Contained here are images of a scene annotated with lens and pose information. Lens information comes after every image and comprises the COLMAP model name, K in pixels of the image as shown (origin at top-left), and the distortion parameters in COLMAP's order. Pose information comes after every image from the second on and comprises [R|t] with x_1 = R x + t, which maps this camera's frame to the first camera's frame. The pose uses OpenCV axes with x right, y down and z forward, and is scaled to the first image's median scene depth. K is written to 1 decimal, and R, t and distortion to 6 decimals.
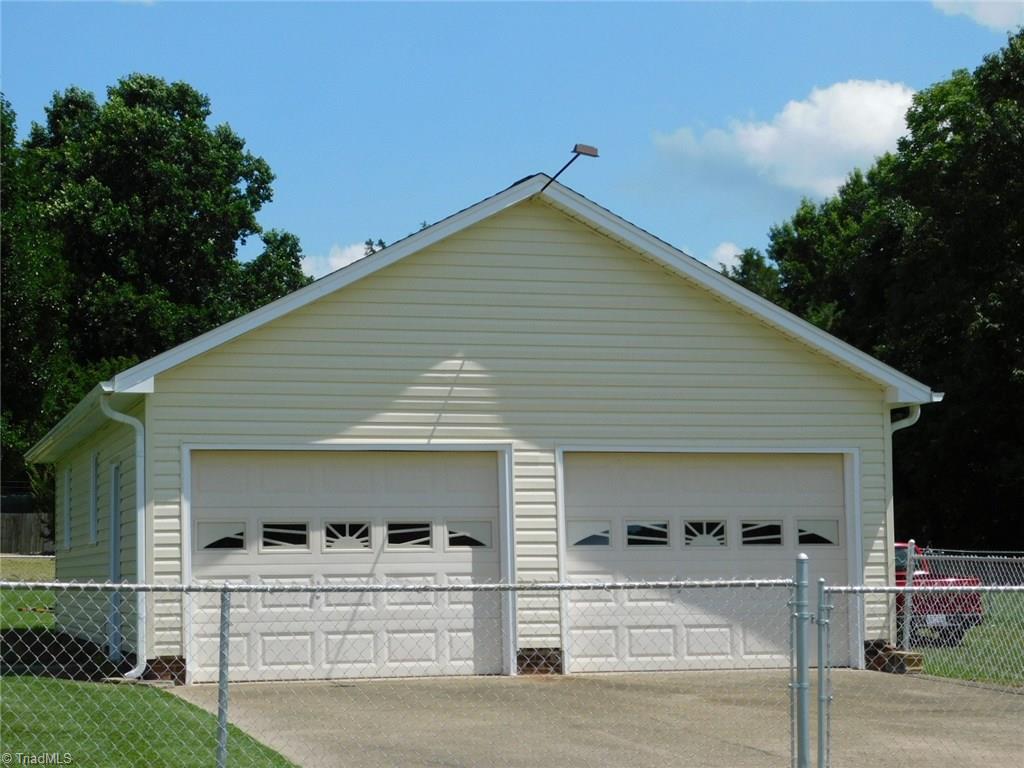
lens RADIAL K [[2224.4, 0, 514.3], [0, 2224.4, 384.4], [0, 0, 1]] dist [0.008485, 0.000000]
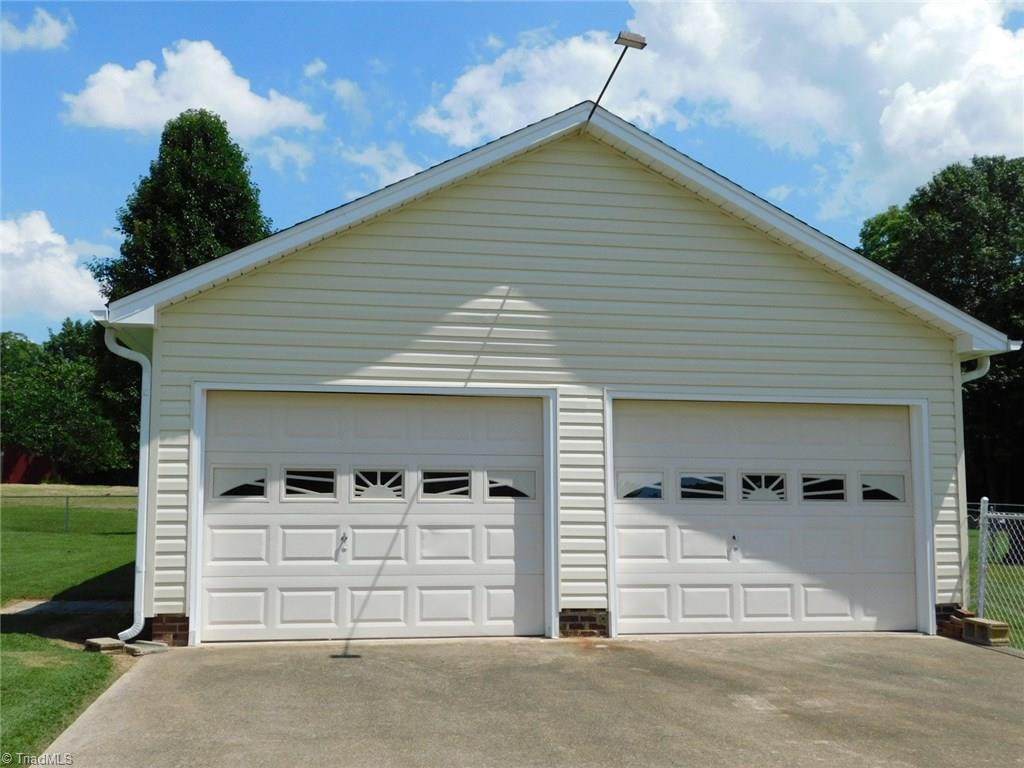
lens RADIAL K [[1184.8, 0, 503.9], [0, 1184.8, 380.2], [0, 0, 1]] dist [0.029738, 0.000000]
pose [[0.994702, 0.004599, -0.102700, 0.028140], [-0.006844, 0.999745, -0.021518, 0.033756], [0.102575, 0.022107, 0.994480, 0.495079]]
